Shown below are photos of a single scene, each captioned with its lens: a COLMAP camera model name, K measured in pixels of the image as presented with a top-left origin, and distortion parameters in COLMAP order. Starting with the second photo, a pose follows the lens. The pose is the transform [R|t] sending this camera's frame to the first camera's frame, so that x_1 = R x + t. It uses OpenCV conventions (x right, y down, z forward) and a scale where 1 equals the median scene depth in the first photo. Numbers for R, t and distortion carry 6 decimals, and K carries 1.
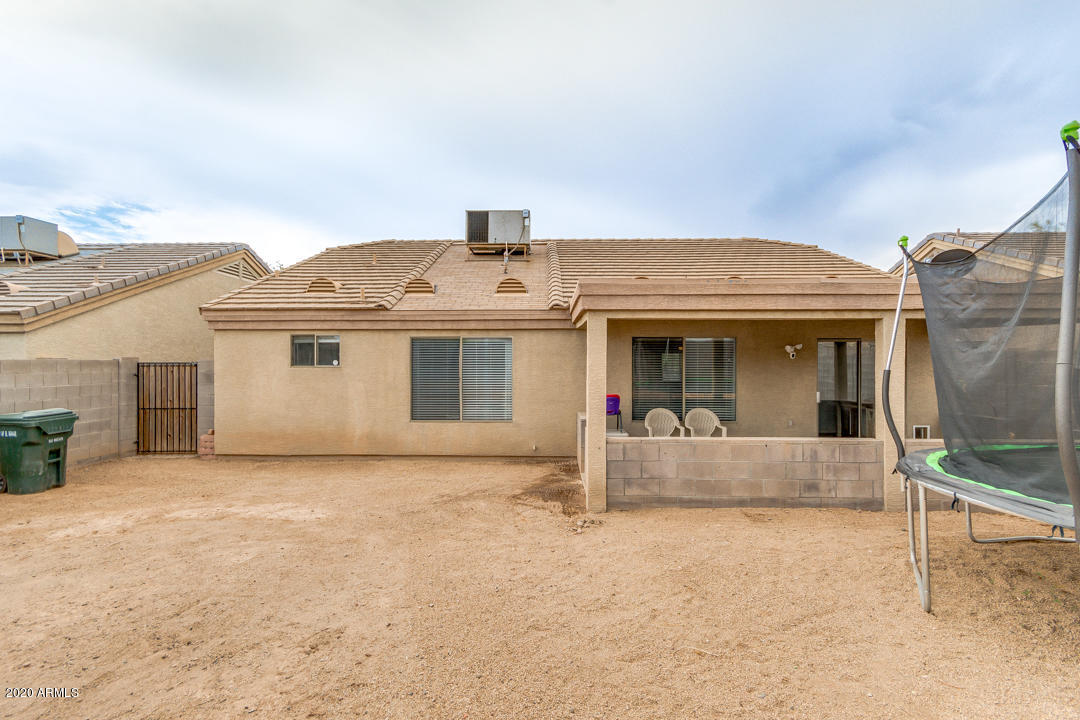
lens RADIAL K [[500.9, 0, 540.0], [0, 500.9, 360.0], [0, 0, 1]] dist [0.008718, 0.000239]
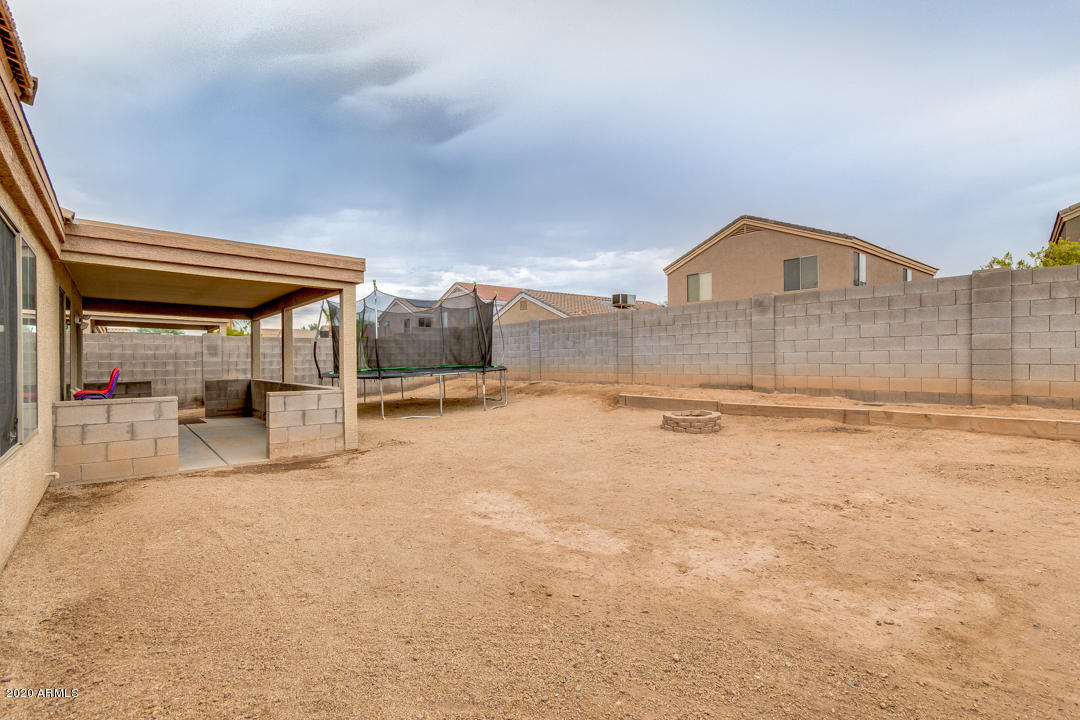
lens RADIAL K [[513.1, 0, 540.0], [0, 513.1, 360.0], [0, 0, 1]] dist [0.001679, 0.000286]
pose [[-0.659108, 0.006140, 0.752023, -0.734547], [0.012204, 0.999922, 0.002533, 0.059122], [-0.751949, 0.010847, -0.659132, 0.960603]]
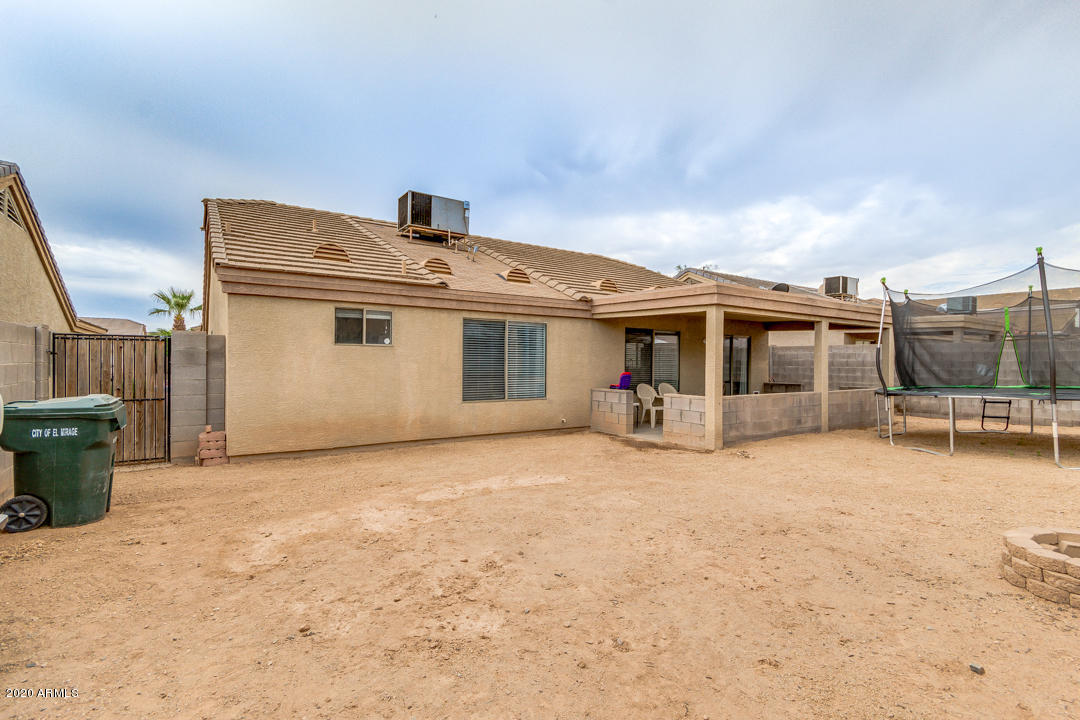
lens RADIAL K [[501.2, 0, 537.3], [0, 501.2, 363.0], [0, 0, 1]] dist [-0.000275, -0.000011]
pose [[0.814244, 0.004144, 0.580509, -0.715492], [-0.006809, 0.999974, 0.002412, 0.040836], [-0.580483, -0.005917, 0.814251, 0.105783]]
